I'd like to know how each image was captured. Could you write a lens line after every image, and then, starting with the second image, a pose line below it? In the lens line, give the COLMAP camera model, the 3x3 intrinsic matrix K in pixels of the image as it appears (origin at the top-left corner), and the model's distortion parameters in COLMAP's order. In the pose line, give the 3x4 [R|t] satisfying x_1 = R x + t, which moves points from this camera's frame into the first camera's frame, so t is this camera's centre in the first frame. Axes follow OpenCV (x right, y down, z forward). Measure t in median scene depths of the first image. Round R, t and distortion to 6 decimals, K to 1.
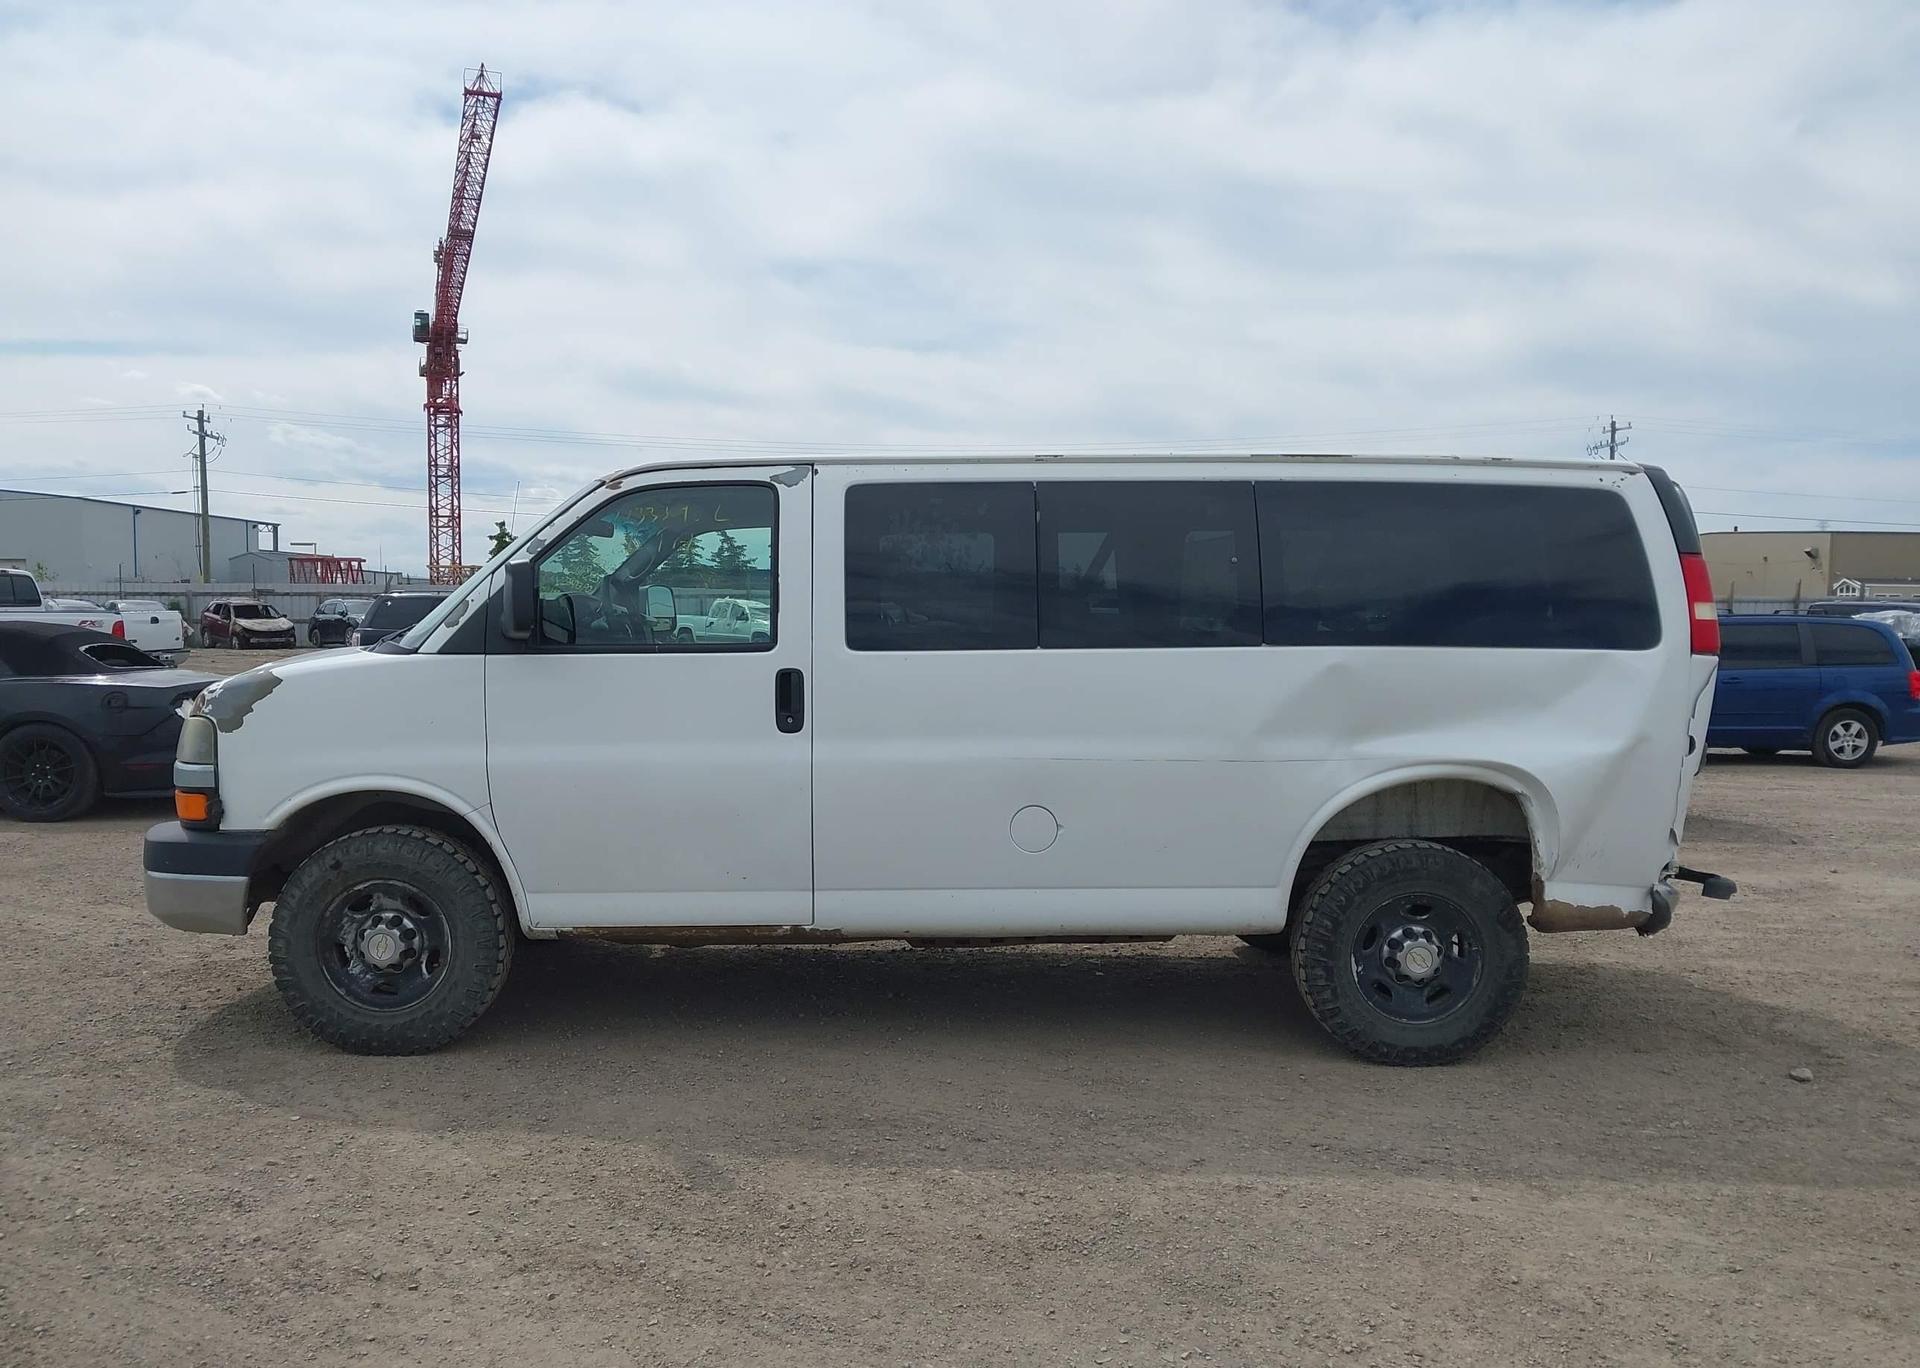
lens RADIAL K [[1530.2, 0, 946.6], [0, 1530.2, 691.1], [0, 0, 1]] dist [0.038351, -0.031148]
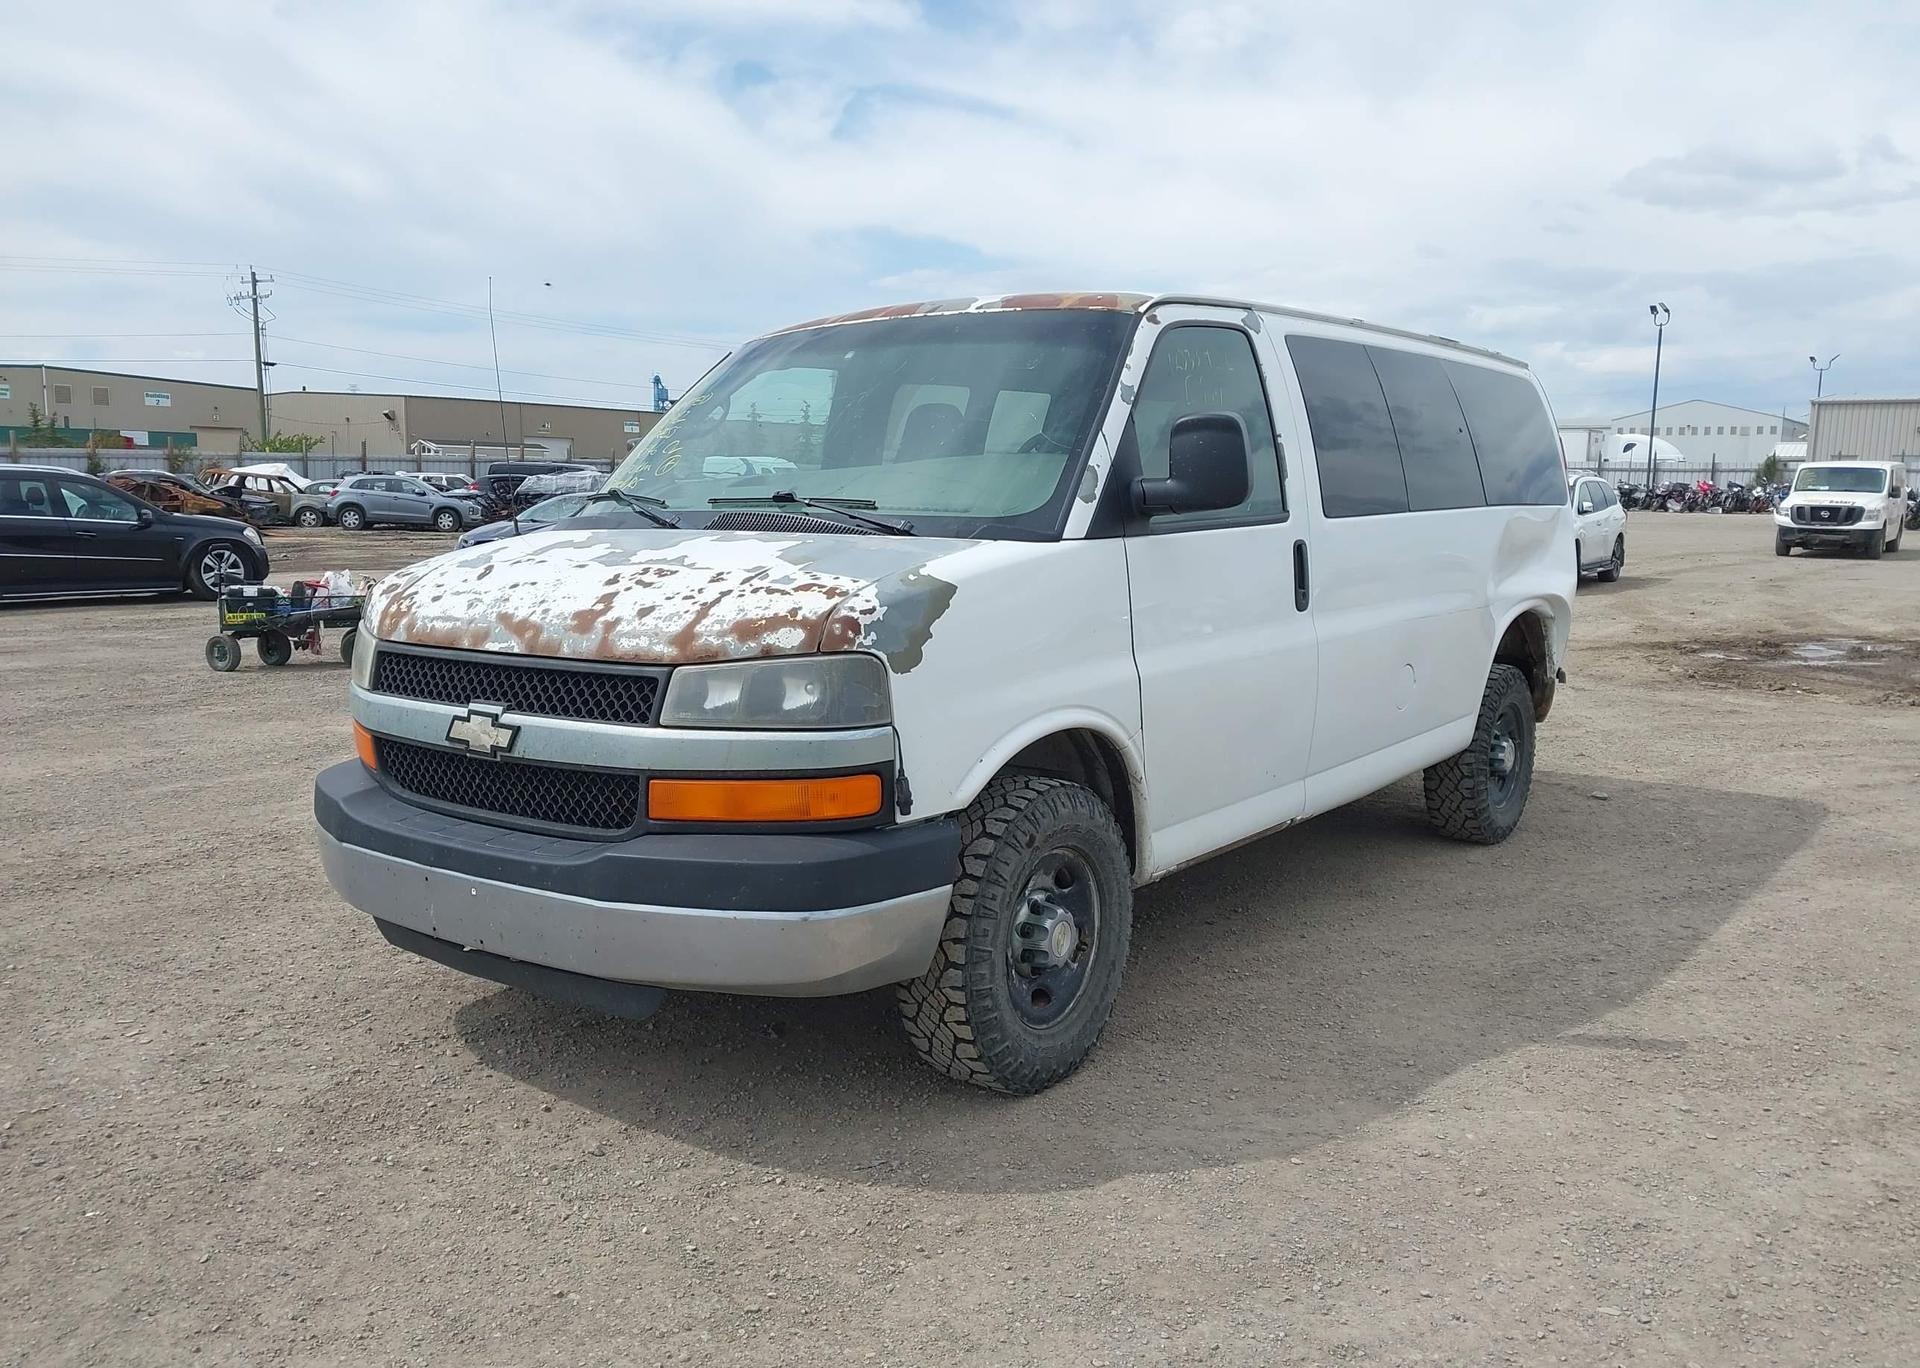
lens RADIAL K [[1530.2, 0, 909.1], [0, 1530.2, 707.0], [0, 0, 1]] dist [0.038351, -0.031148]
pose [[0.624483, -0.119935, 0.771775, -0.952716], [0.041155, 0.991820, 0.120830, -0.035700], [-0.779953, -0.043693, 0.624311, 0.600466]]
